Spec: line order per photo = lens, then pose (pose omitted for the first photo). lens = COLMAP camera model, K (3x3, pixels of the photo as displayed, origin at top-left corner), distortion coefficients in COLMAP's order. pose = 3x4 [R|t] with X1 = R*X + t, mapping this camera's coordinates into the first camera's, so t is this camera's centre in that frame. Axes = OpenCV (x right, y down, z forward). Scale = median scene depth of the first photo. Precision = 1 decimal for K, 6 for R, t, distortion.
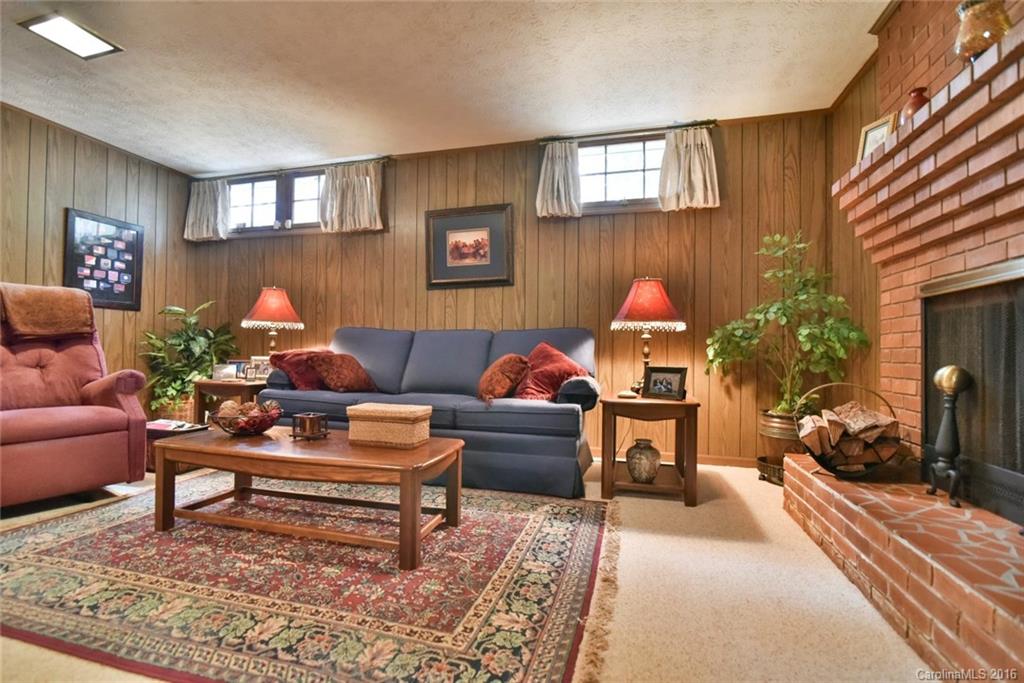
lens RADIAL K [[471.9, 0, 507.2], [0, 471.9, 345.4], [0, 0, 1]] dist [-0.018904, 0.000379]
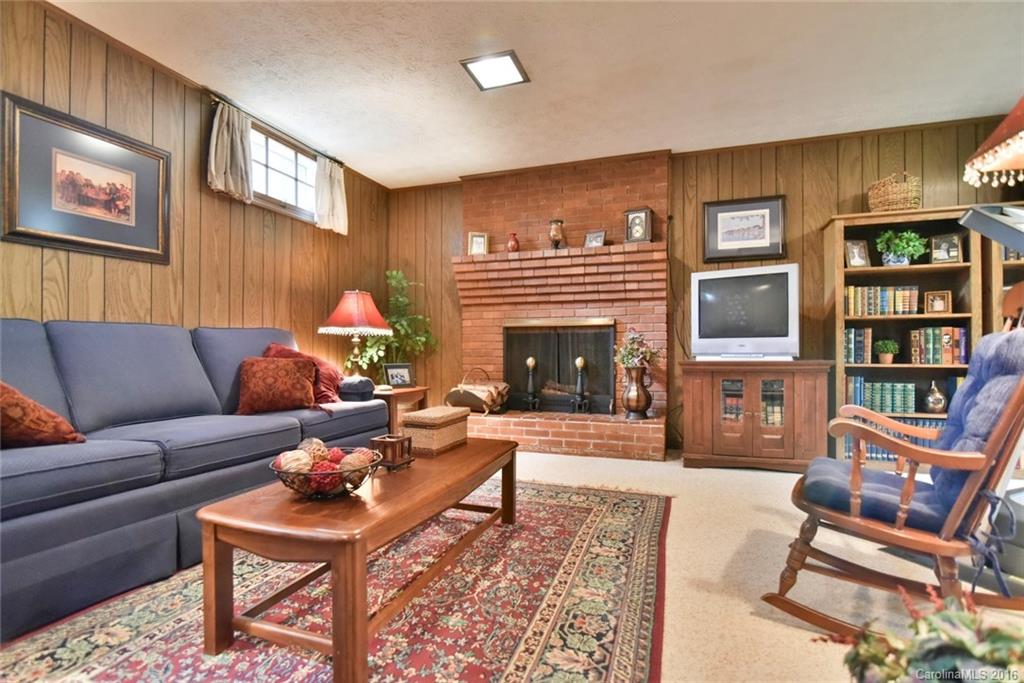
lens RADIAL K [[471.9, 0, 510.3], [0, 471.9, 345.8], [0, 0, 1]] dist [-0.018904, 0.000379]
pose [[0.071097, -0.007086, 0.997444, -1.471155], [-0.016279, 0.999833, 0.008264, -0.030837], [-0.997337, -0.016825, 0.070969, 0.885666]]
